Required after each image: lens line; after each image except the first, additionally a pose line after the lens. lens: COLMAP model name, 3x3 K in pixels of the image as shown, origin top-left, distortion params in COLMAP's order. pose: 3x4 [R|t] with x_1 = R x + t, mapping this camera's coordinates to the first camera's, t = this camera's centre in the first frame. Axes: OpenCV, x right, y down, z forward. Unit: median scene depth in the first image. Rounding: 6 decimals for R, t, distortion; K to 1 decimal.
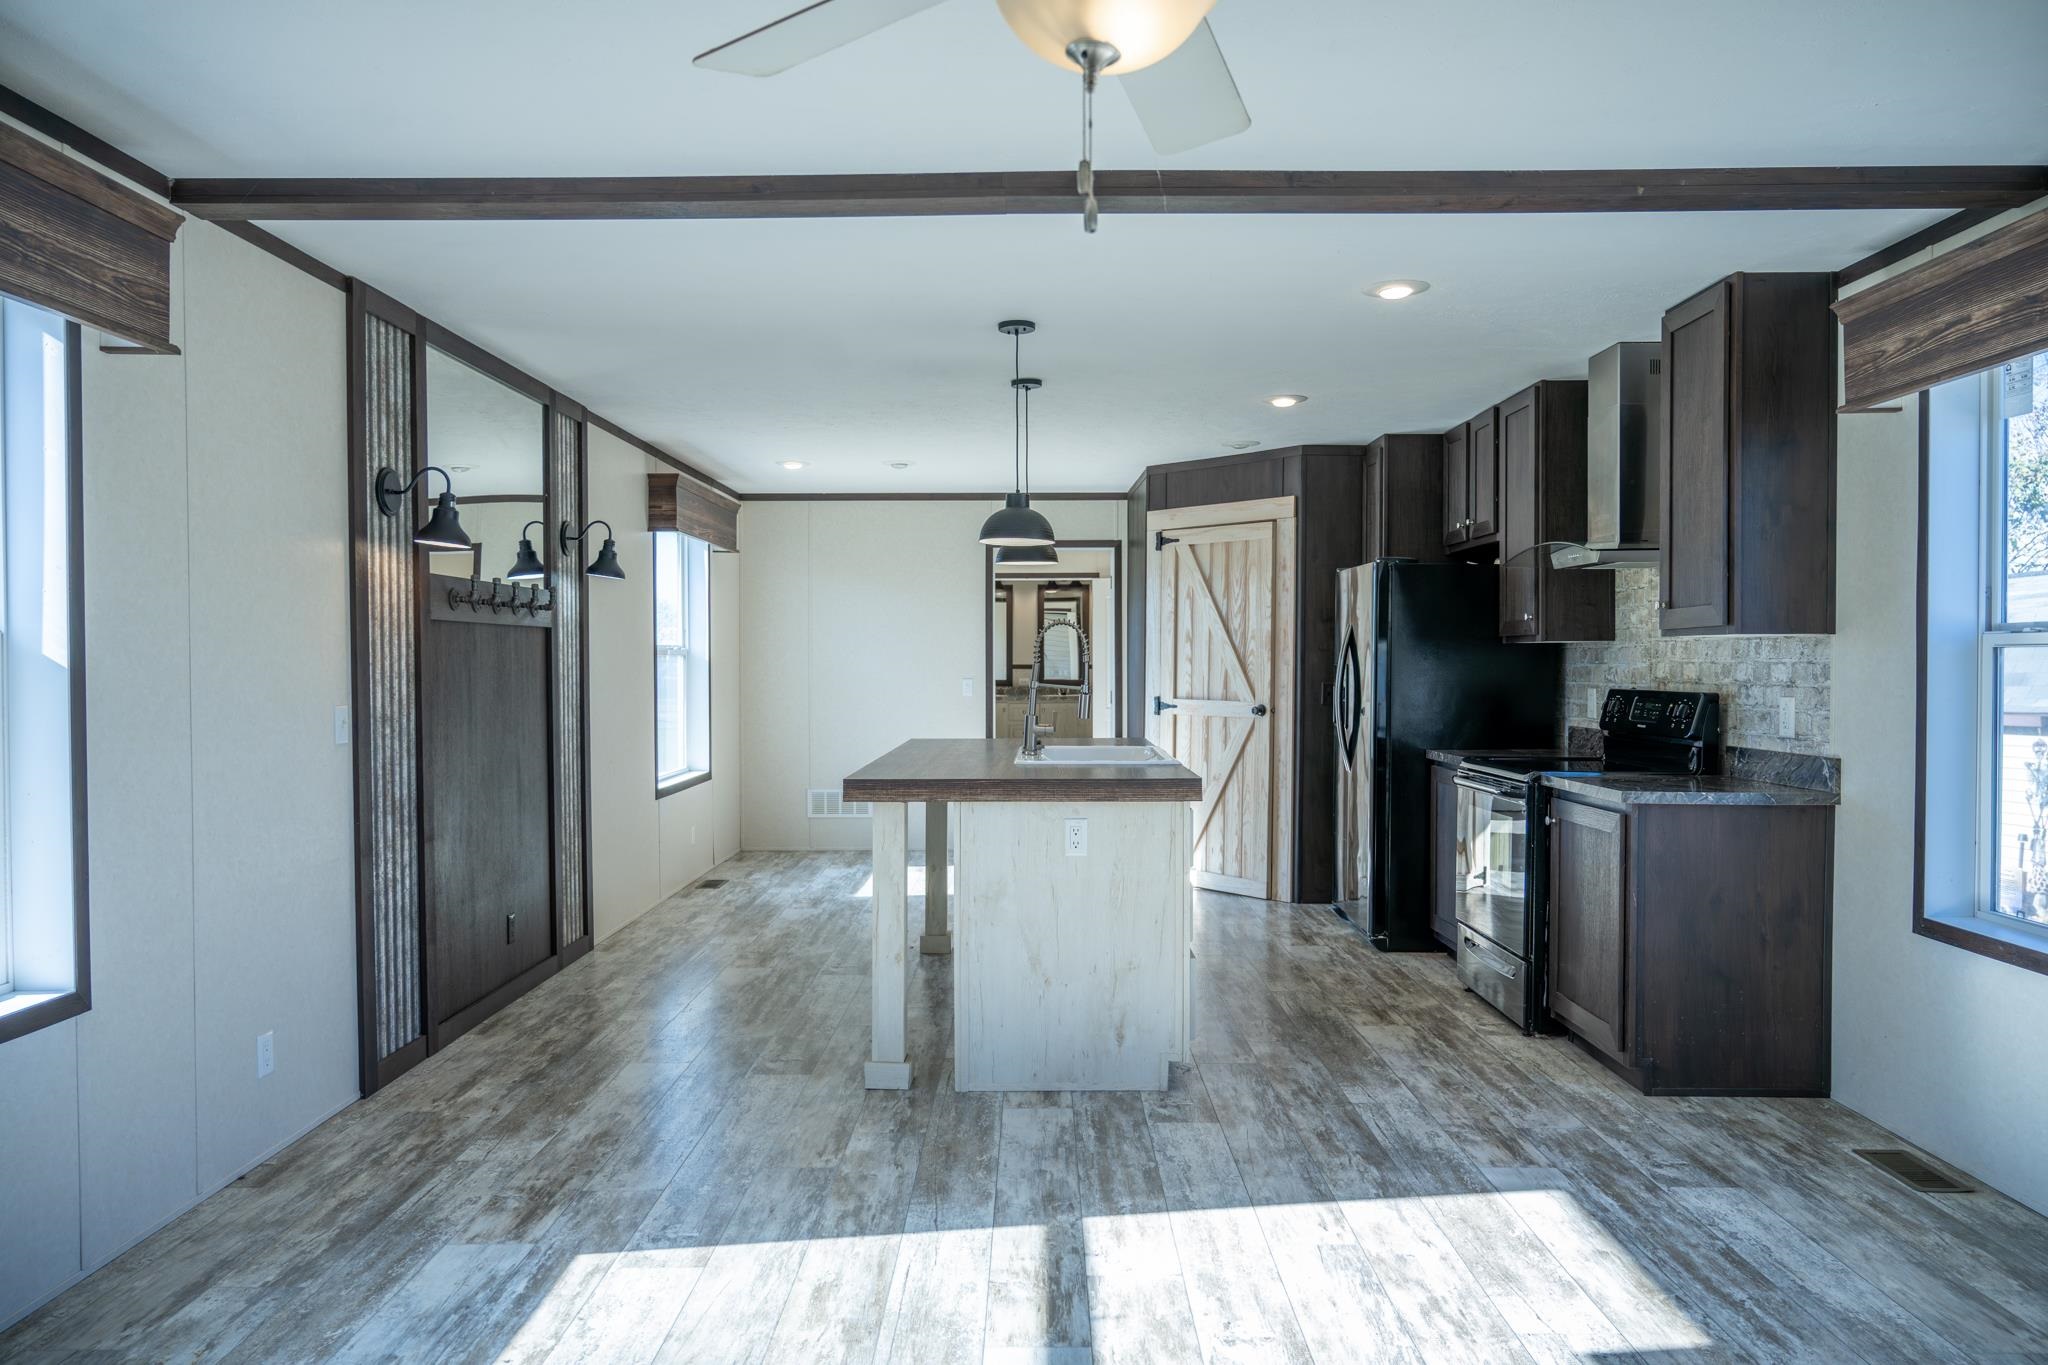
lens RADIAL K [[1361.3, 0, 1019.1], [0, 1361.3, 685.0], [0, 0, 1]] dist [-0.008249, 0.002594]
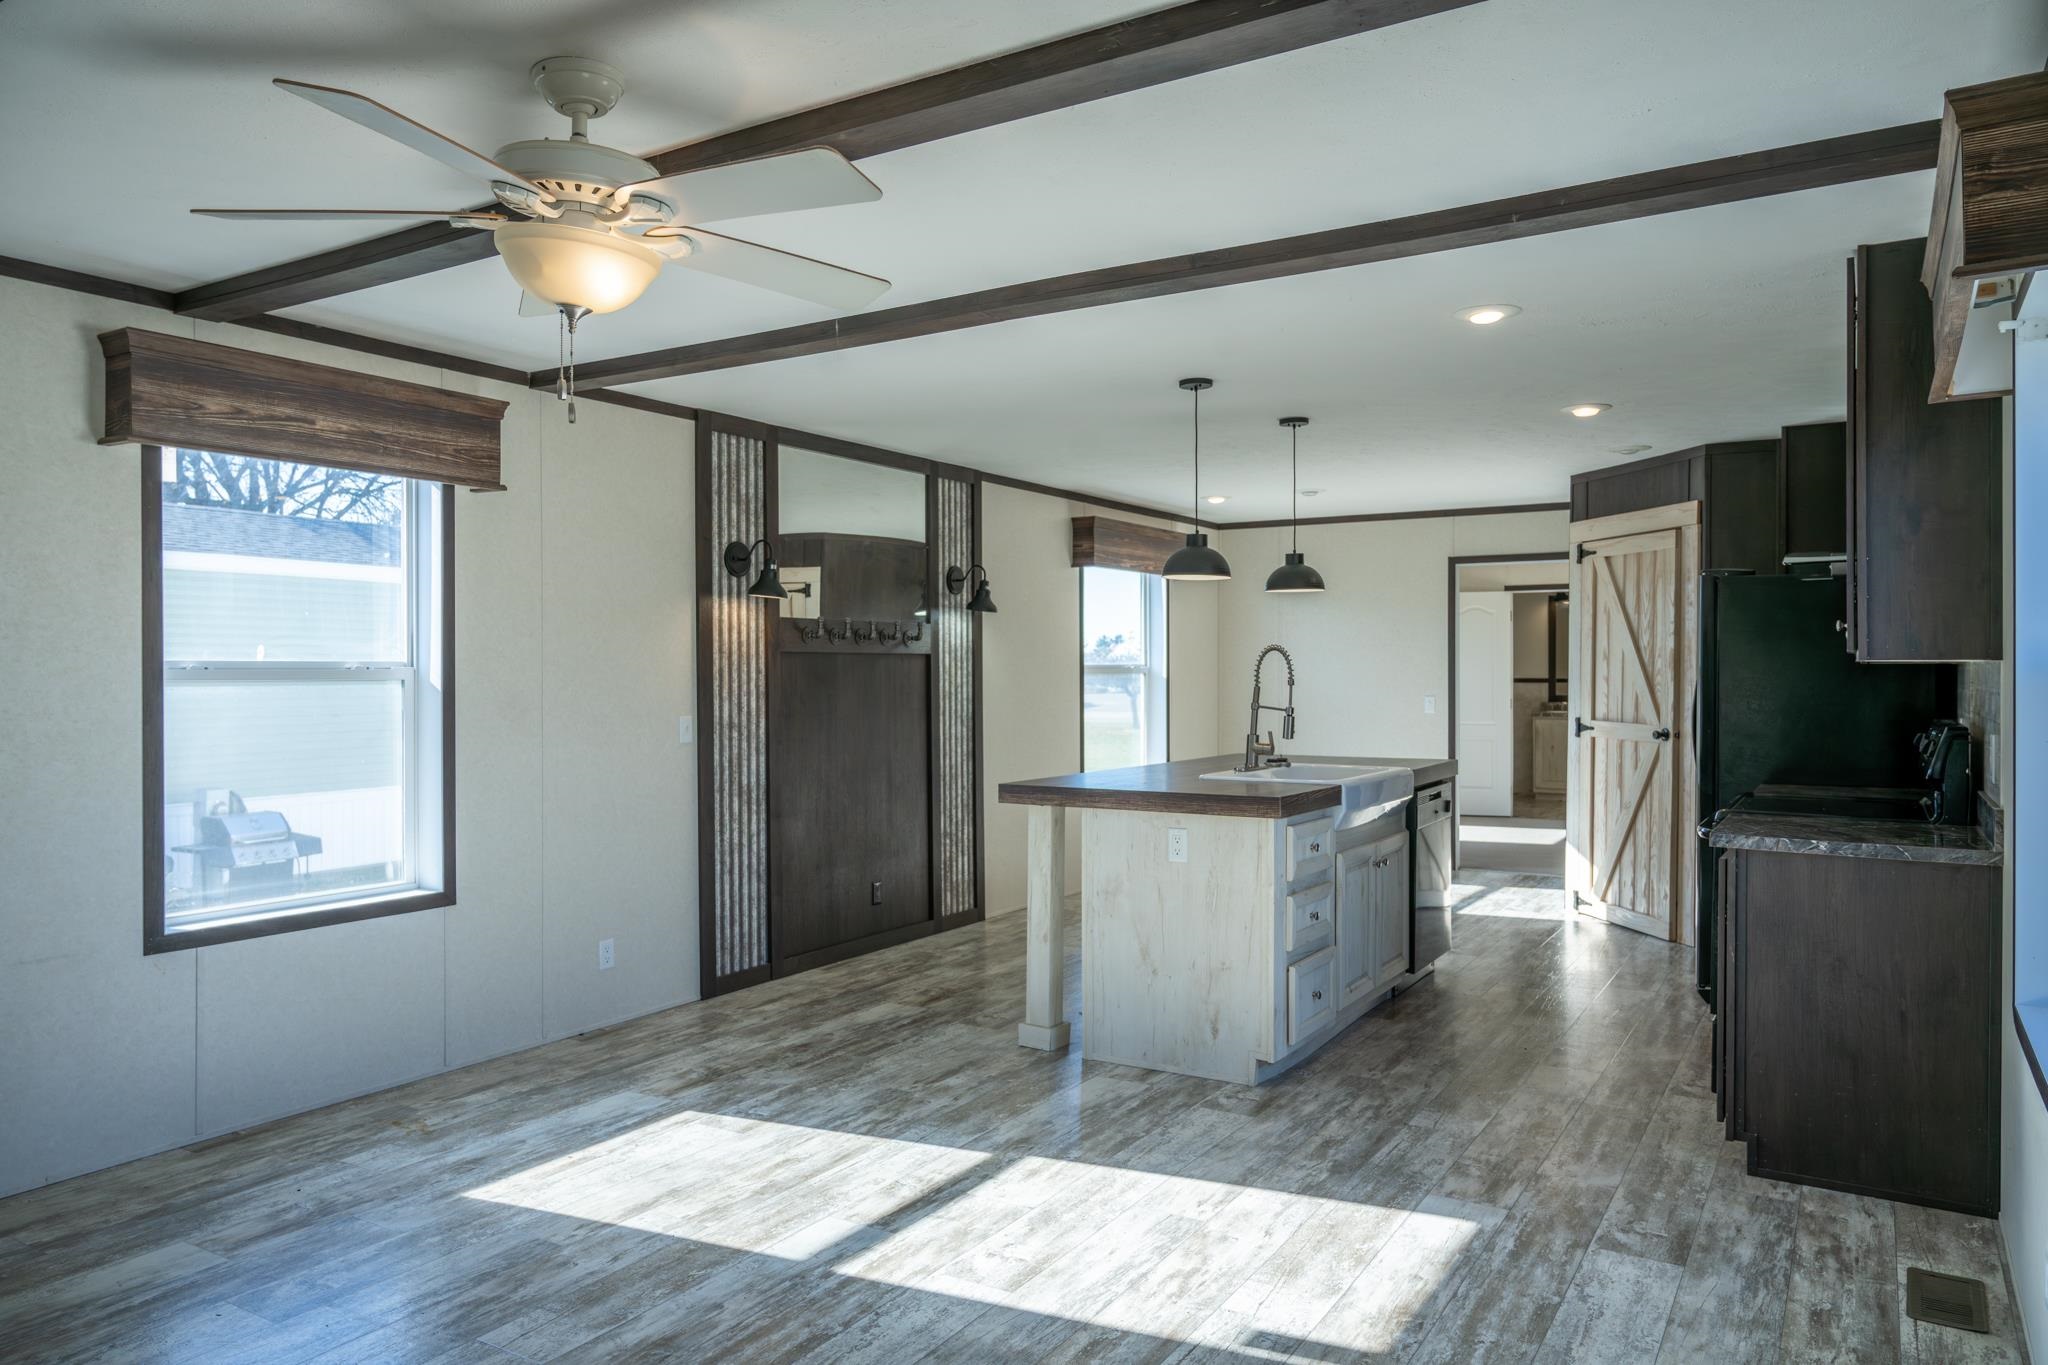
lens RADIAL K [[1362.5, 0, 1022.5], [0, 1362.5, 674.9], [0, 0, 1]] dist [-0.007502, 0.004219]
pose [[0.855730, 0.001540, -0.517420, 0.508626], [-0.008864, 0.999892, -0.011685, -0.013101], [0.517346, 0.014586, 0.855652, -0.021739]]
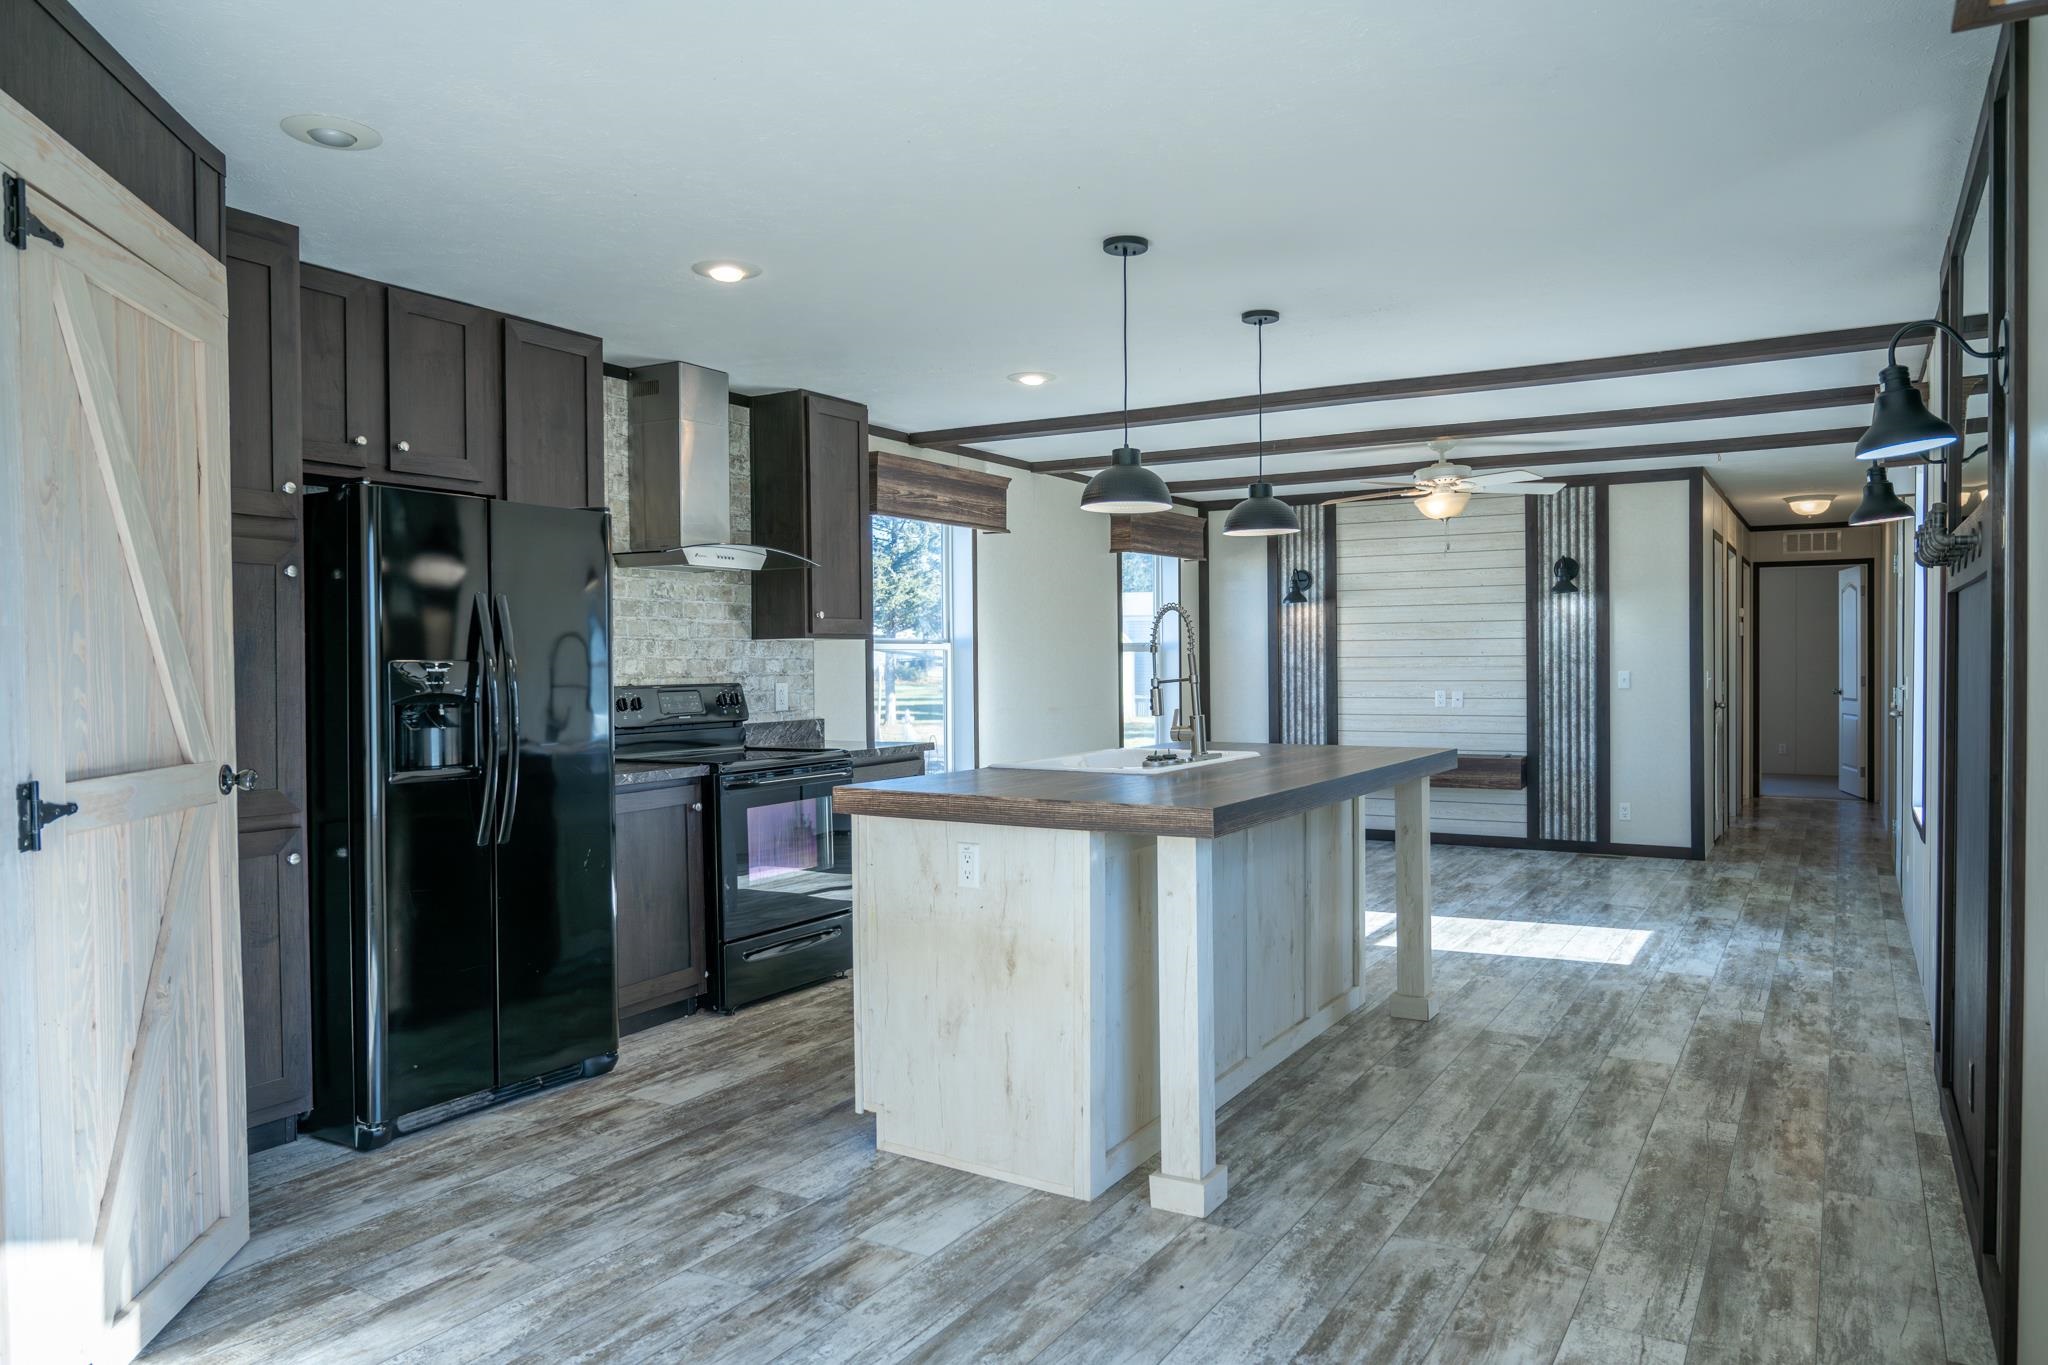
lens RADIAL K [[1368.2, 0, 1023.5], [0, 1368.2, 686.6], [0, 0, 1]] dist [-0.005975, 0.000477]
pose [[-0.863016, -0.000518, 0.505177, -0.403987], [0.018885, 0.999267, 0.033288, -0.031569], [-0.504824, 0.038268, -0.862373, 2.210838]]
